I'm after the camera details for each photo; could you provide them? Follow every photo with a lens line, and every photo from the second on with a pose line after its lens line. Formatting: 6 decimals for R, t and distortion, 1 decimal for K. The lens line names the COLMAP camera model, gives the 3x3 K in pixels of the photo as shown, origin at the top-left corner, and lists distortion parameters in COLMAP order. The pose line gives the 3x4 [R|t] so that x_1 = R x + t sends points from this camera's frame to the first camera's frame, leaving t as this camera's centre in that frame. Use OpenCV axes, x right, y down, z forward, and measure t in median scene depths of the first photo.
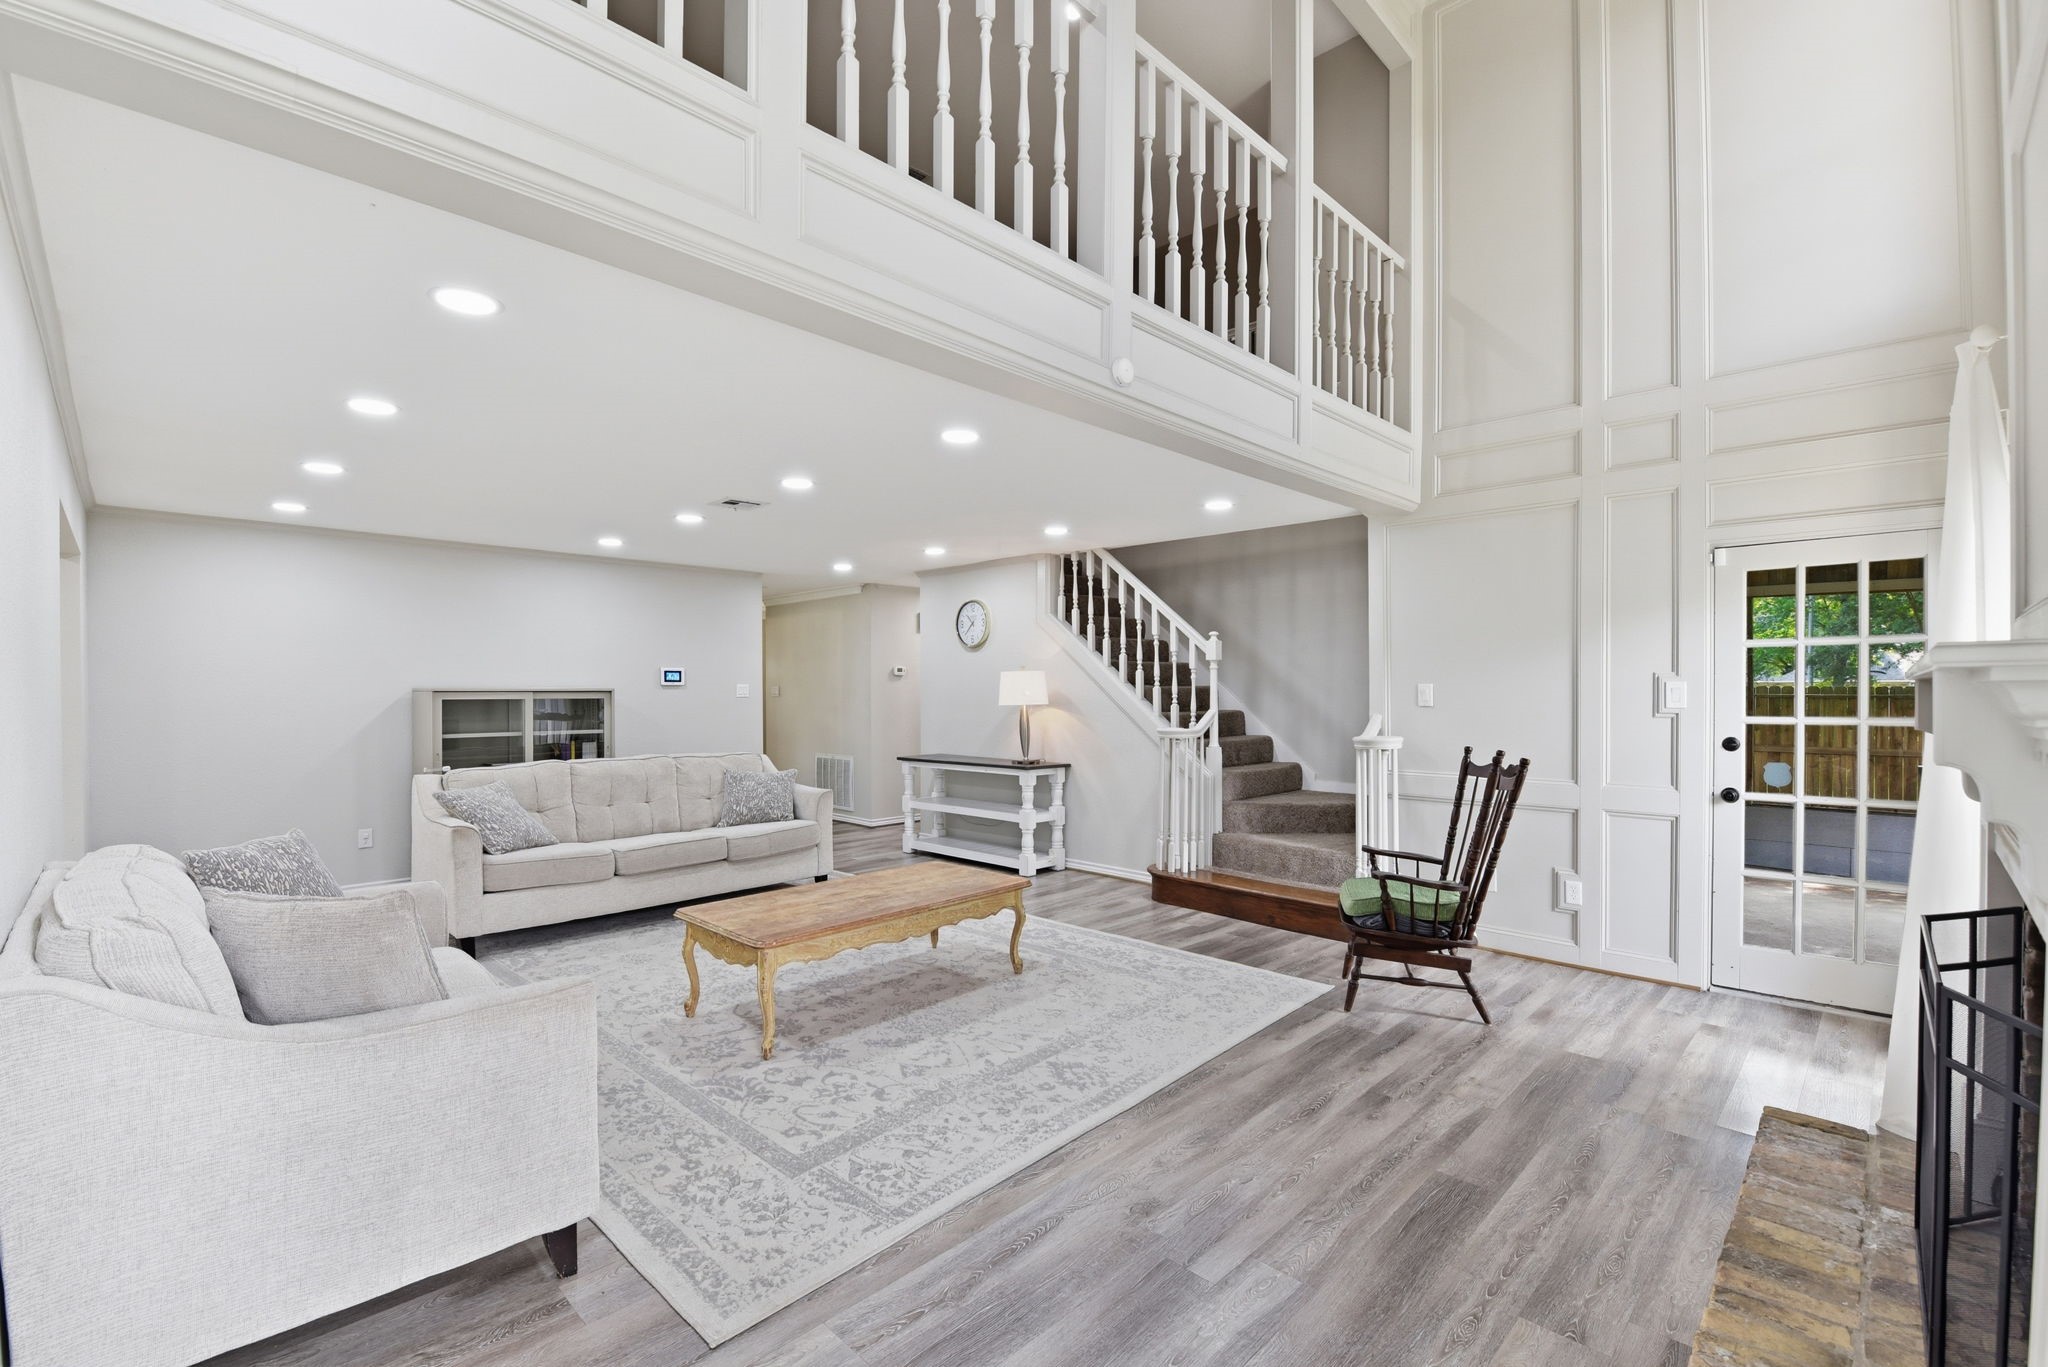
lens RADIAL K [[903.9, 0, 1031.7], [0, 903.9, 693.7], [0, 0, 1]] dist [-0.010911, -0.005837]
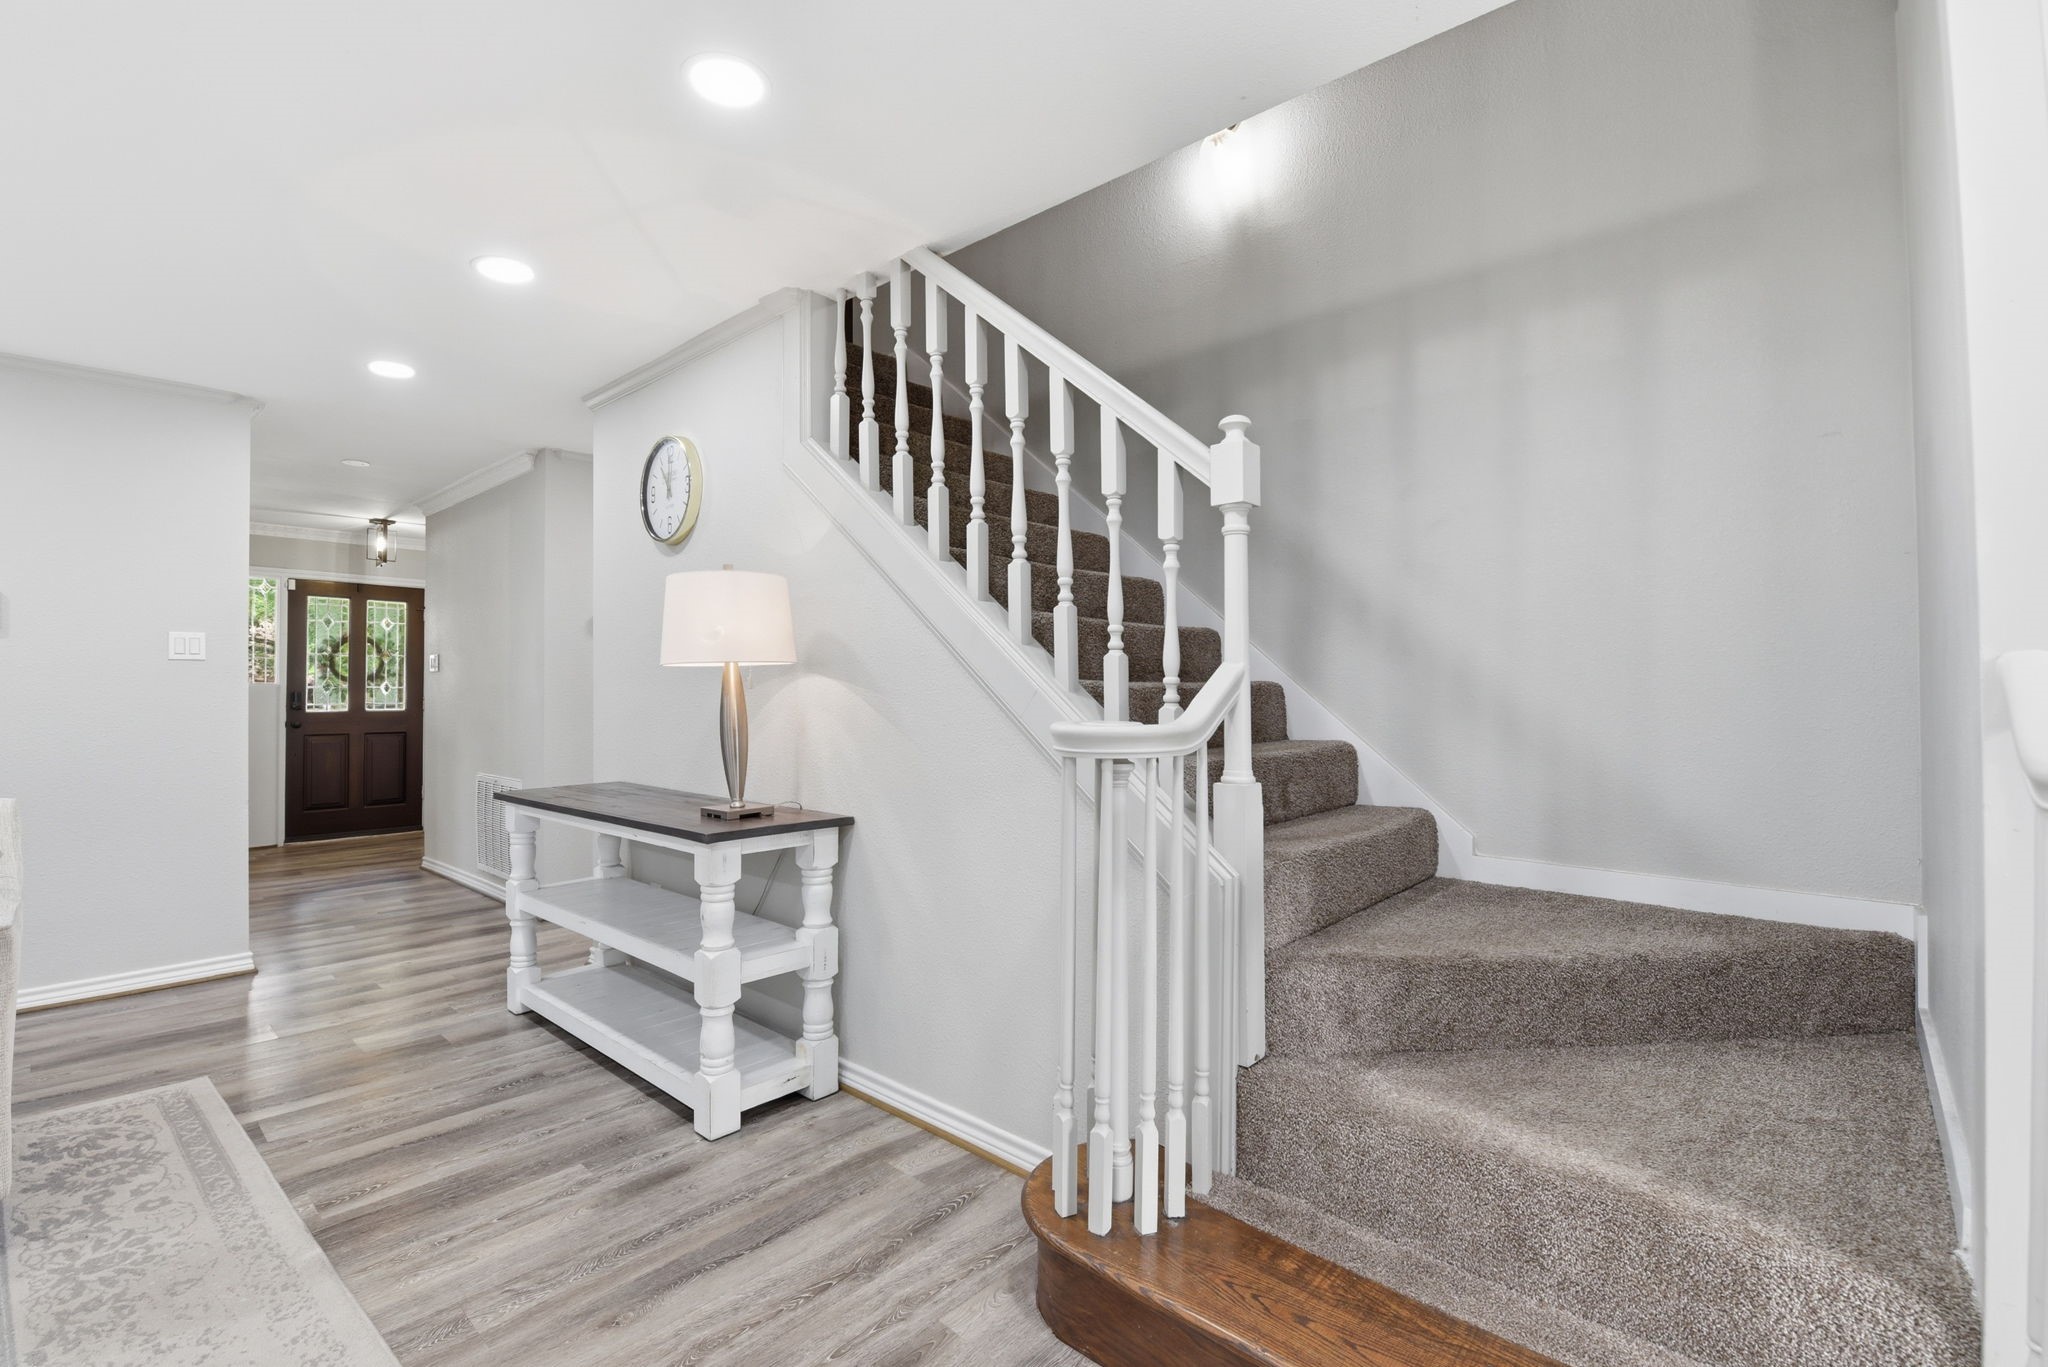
lens RADIAL K [[903.9, 0, 1016.0], [0, 903.9, 681.2], [0, 0, 1]] dist [-0.010911, -0.005837]
pose [[0.999762, -0.001607, 0.021761, 0.108308], [0.001896, 0.999910, -0.013292, 0.025396], [-0.021737, 0.013330, 0.999675, 0.631445]]
